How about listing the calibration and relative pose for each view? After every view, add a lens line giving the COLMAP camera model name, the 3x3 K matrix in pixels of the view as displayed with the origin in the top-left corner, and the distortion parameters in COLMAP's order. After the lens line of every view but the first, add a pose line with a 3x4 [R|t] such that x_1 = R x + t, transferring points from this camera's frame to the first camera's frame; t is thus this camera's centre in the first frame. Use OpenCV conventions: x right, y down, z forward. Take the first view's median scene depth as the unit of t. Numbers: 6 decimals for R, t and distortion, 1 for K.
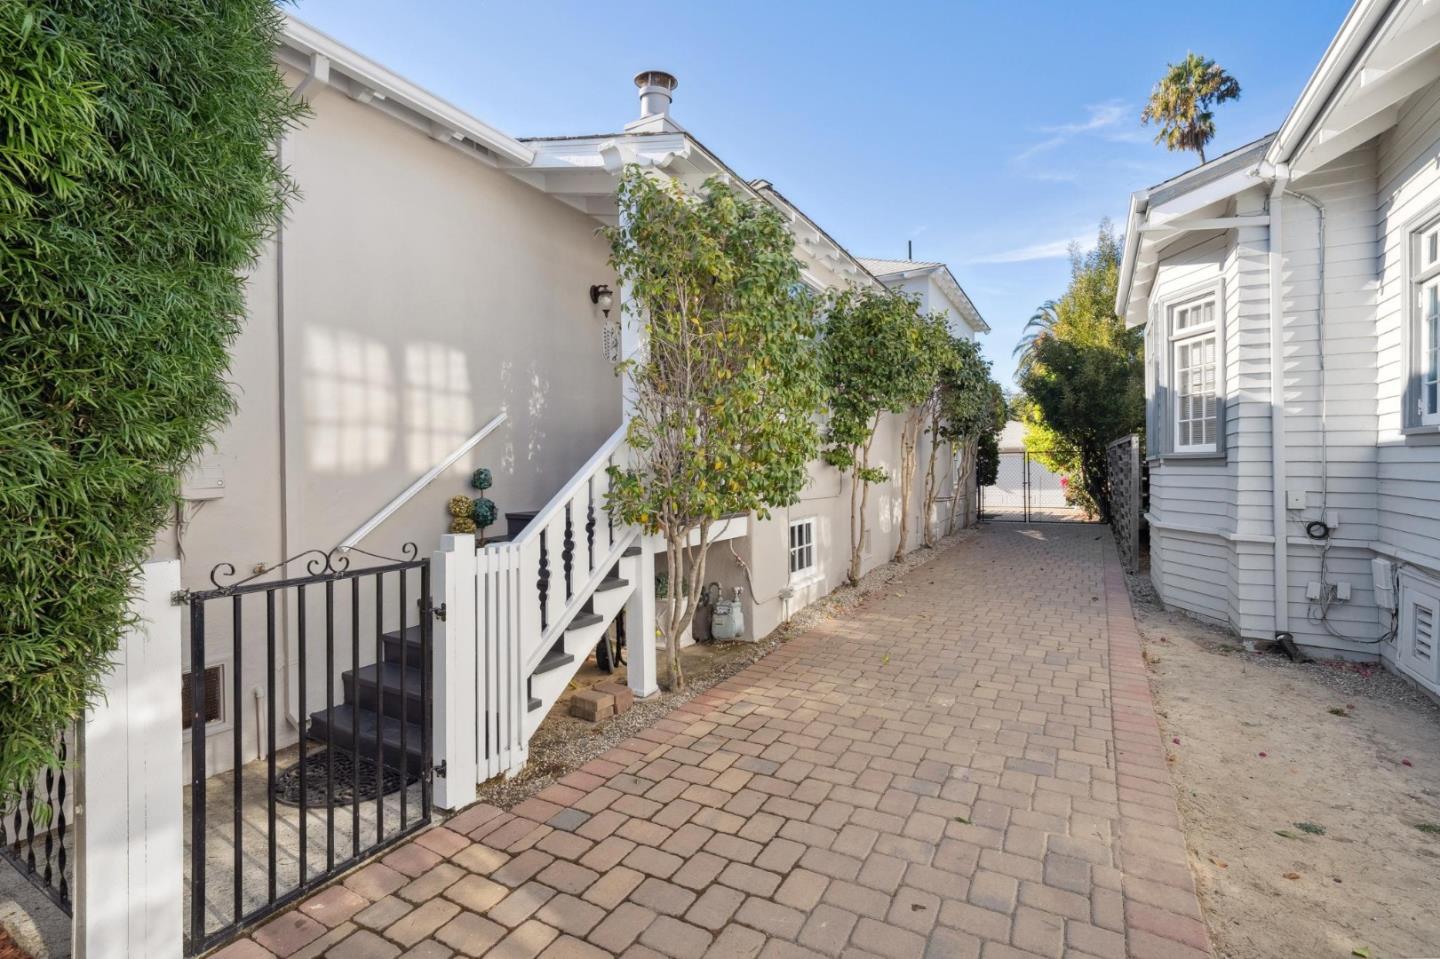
lens RADIAL K [[640.2, 0, 721.4], [0, 640.2, 471.1], [0, 0, 1]] dist [0.001662, -0.000667]
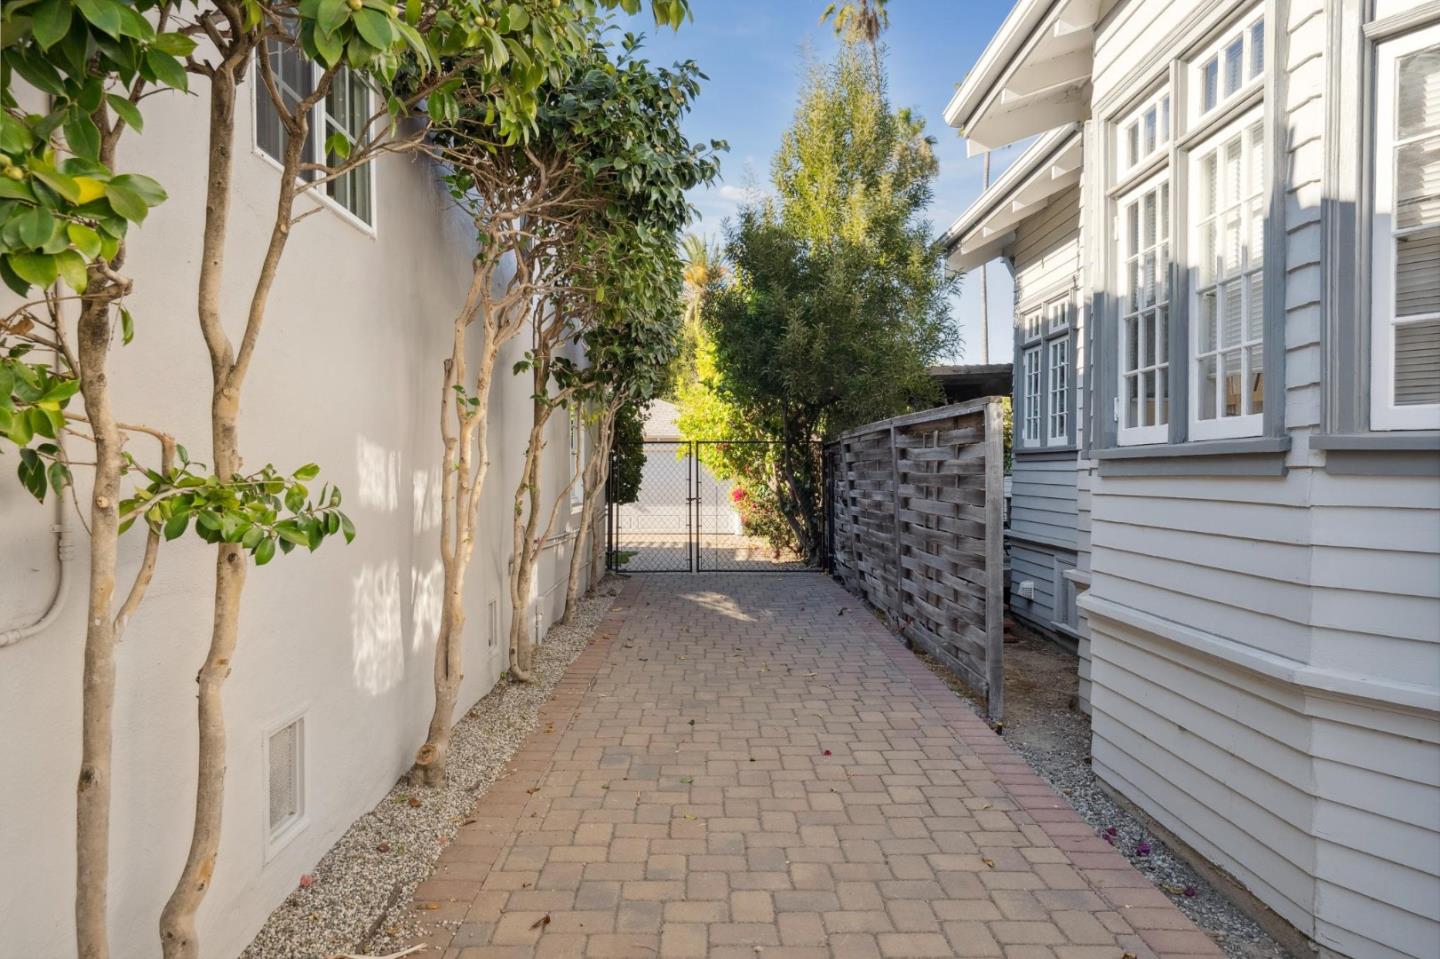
lens RADIAL K [[882.4, 0, 723.6], [0, 882.4, 452.9], [0, 0, 1]] dist [0.004533, 0.001359]
pose [[0.851943, 0.019323, 0.523277, 0.140589], [-0.007987, 0.999682, -0.023911, -0.003362], [-0.523573, 0.016191, 0.851827, 0.456308]]
